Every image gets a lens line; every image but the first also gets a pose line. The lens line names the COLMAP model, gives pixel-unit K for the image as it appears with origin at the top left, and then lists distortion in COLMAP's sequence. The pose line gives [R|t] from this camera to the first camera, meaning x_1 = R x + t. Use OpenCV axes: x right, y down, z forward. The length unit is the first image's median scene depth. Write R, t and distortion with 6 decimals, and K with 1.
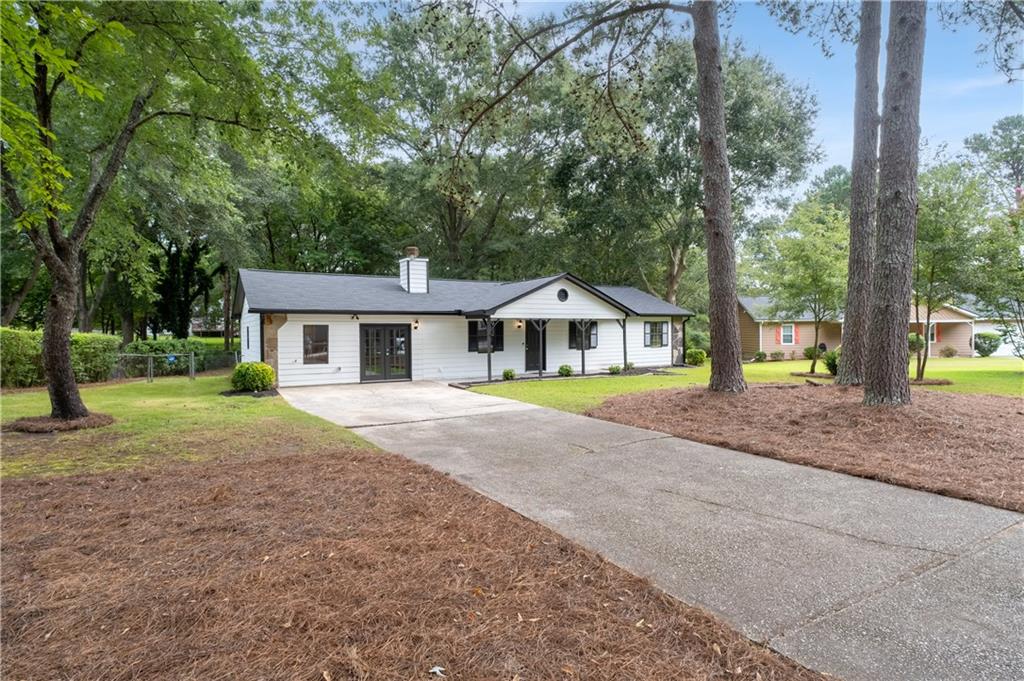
lens RADIAL K [[547.2, 0, 511.9], [0, 547.2, 337.7], [0, 0, 1]] dist [0.006877, 0.000543]
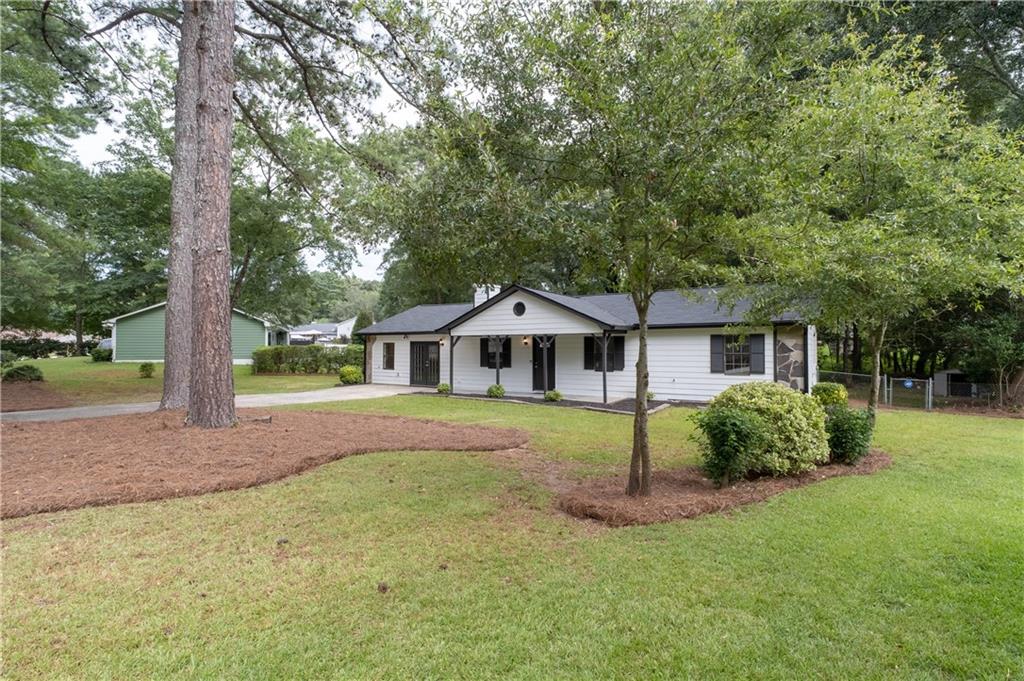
lens RADIAL K [[512.5, 0, 507.6], [0, 512.5, 343.8], [0, 0, 1]] dist [-0.001895, -0.000225]
pose [[0.422250, -0.002874, -0.906475, 0.779630], [-0.018303, 0.999764, -0.011696, -0.007714], [0.906294, 0.021530, 0.422098, 0.555473]]
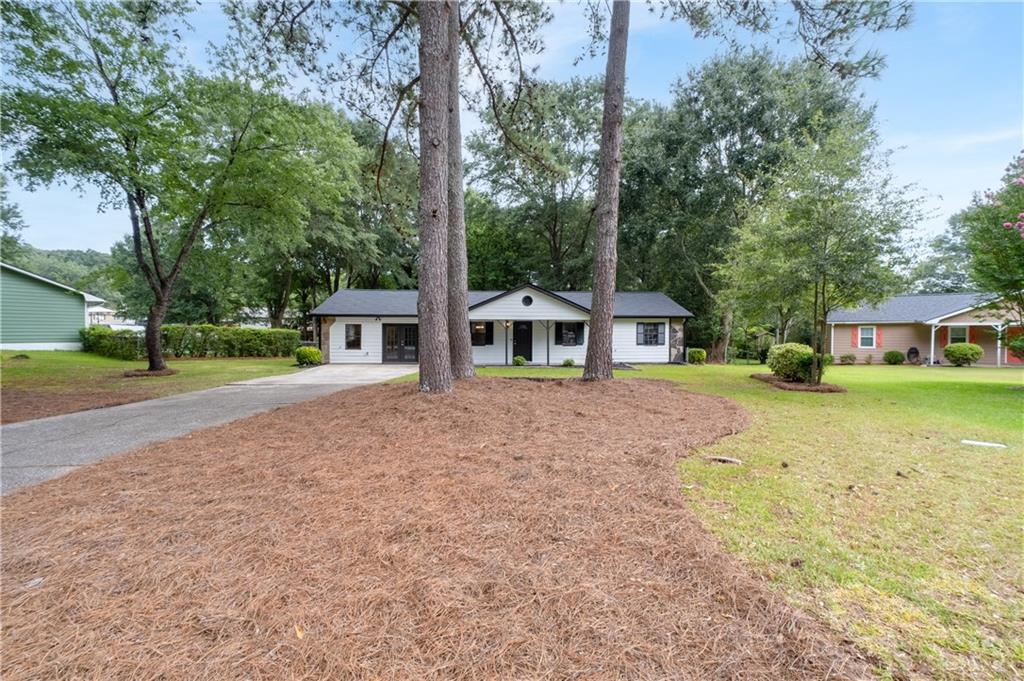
lens RADIAL K [[430.6, 0, 514.1], [0, 430.6, 340.5], [0, 0, 1]] dist [-0.001520, -0.000008]
pose [[0.893090, 0.020498, -0.449411, 0.457615], [-0.016158, 0.999778, 0.013491, -0.000463], [0.449588, -0.004787, 0.893223, 0.097381]]
